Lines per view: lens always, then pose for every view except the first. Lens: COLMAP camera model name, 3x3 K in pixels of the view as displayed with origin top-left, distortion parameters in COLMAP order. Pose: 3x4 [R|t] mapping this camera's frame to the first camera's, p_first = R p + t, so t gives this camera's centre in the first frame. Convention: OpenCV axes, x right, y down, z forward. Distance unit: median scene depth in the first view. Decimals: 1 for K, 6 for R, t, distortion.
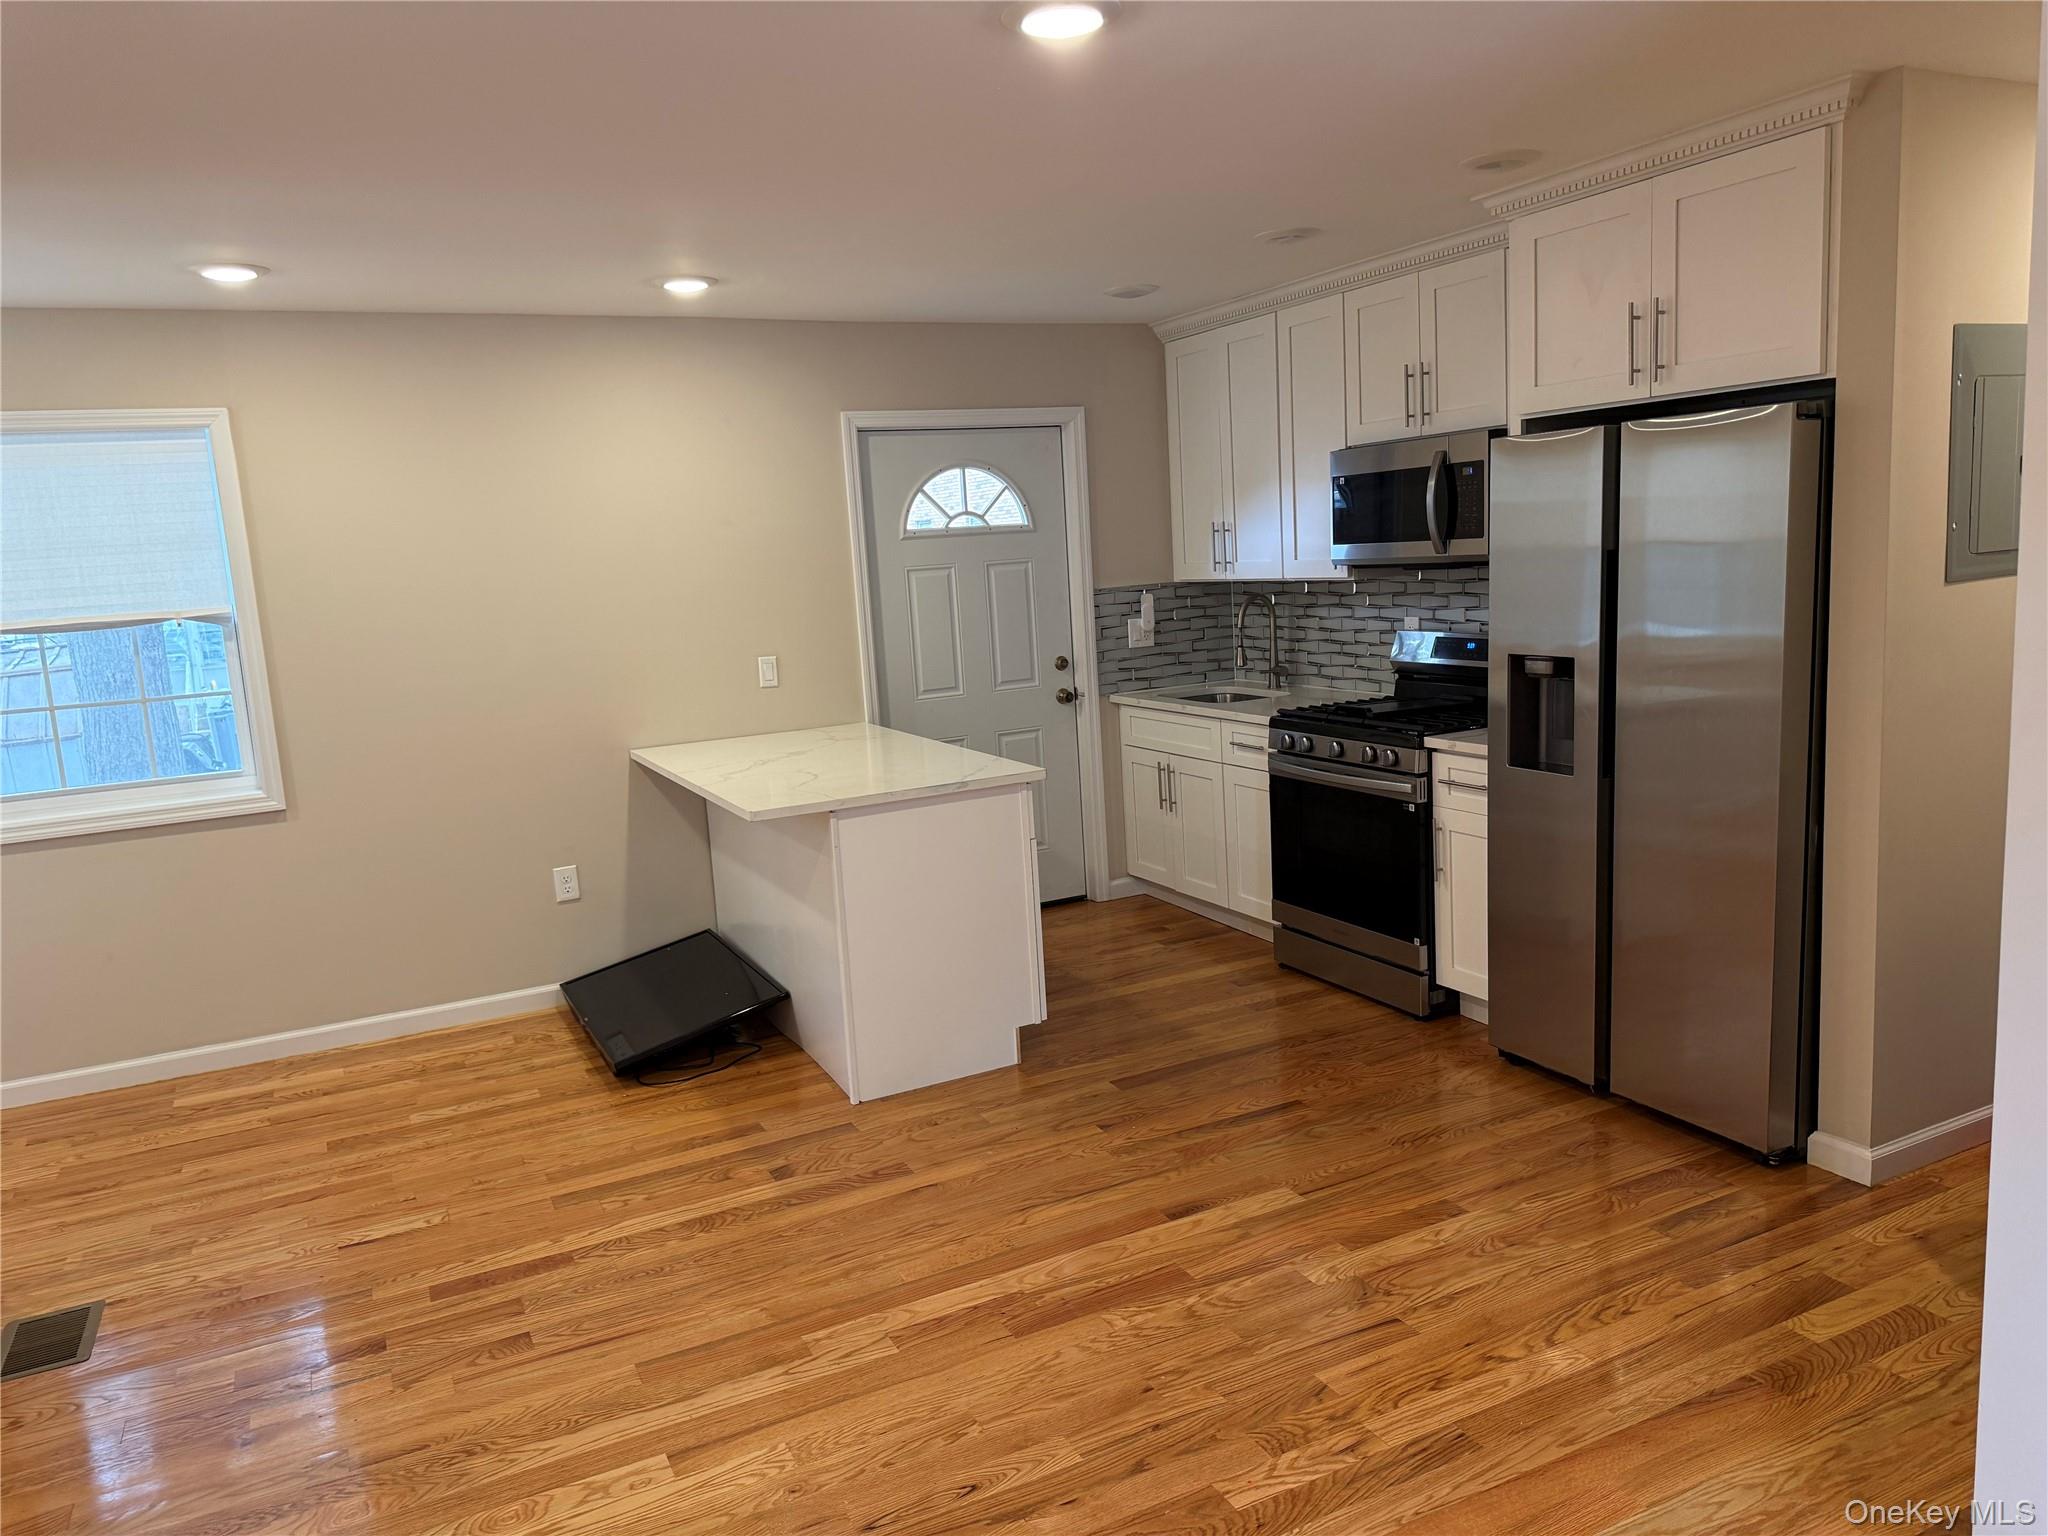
lens RADIAL K [[1453.1, 0, 1026.1], [0, 1453.1, 750.4], [0, 0, 1]] dist [0.065867, -0.073359]
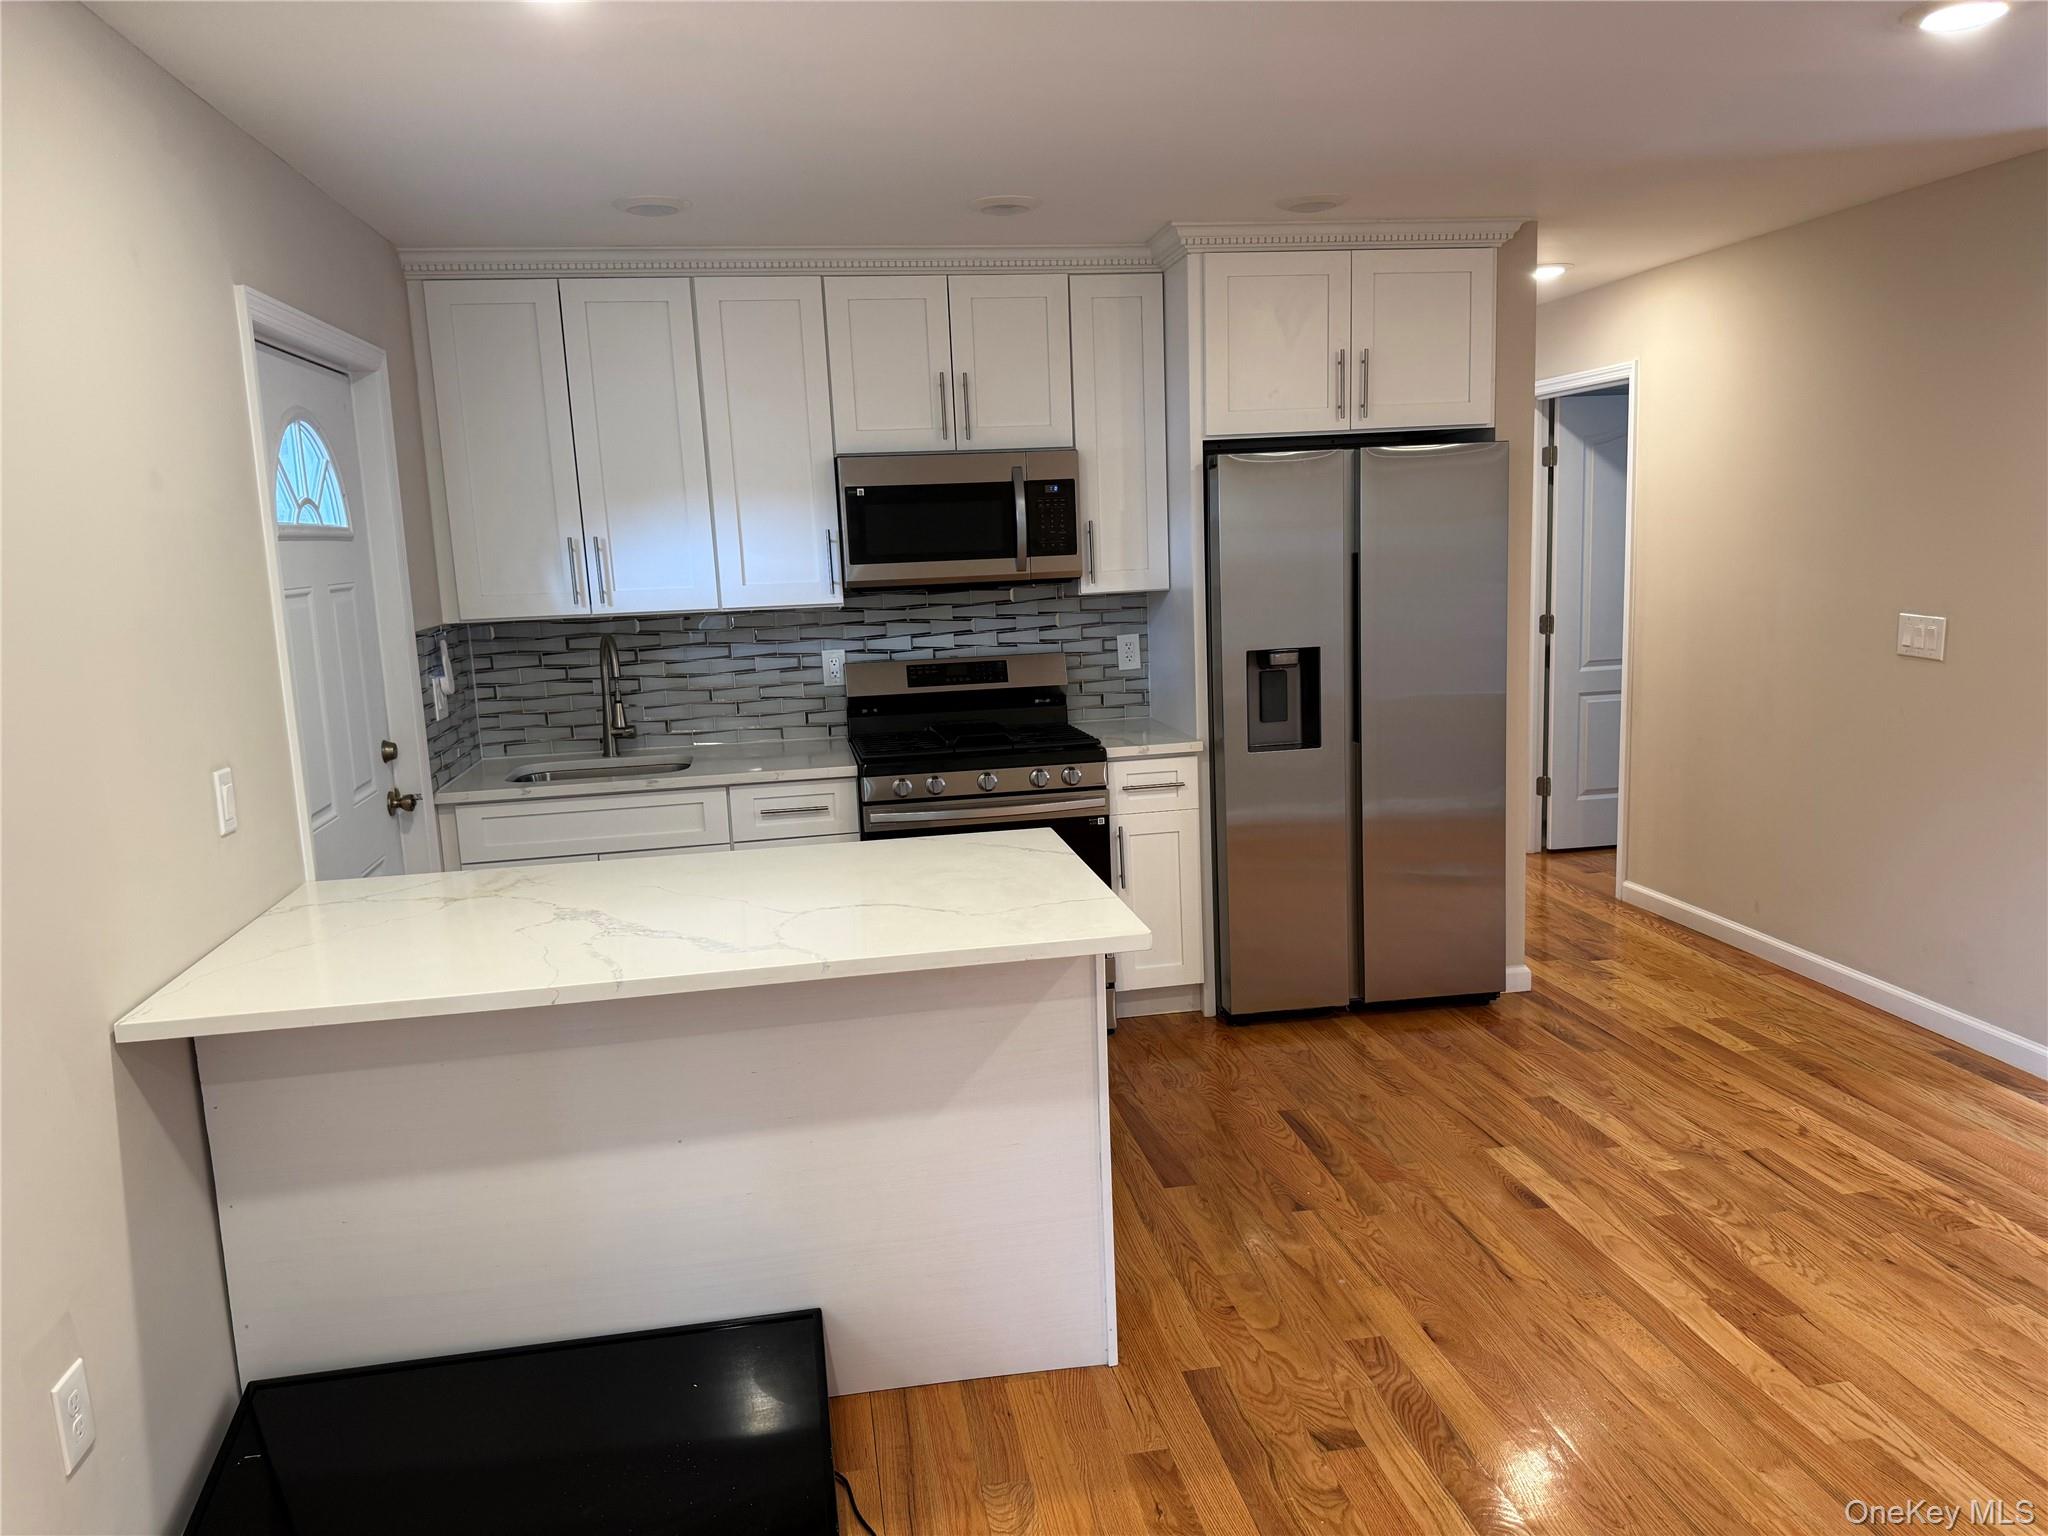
lens RADIAL K [[1453.1, 0, 1051.3], [0, 1453.1, 750.0], [0, 0, 1]] dist [0.065867, -0.073359]
pose [[0.280660, -0.090467, 0.955534, -0.692787], [0.162813, 0.985608, 0.045493, -0.059931], [-0.945897, 0.142806, 0.291350, 0.755242]]
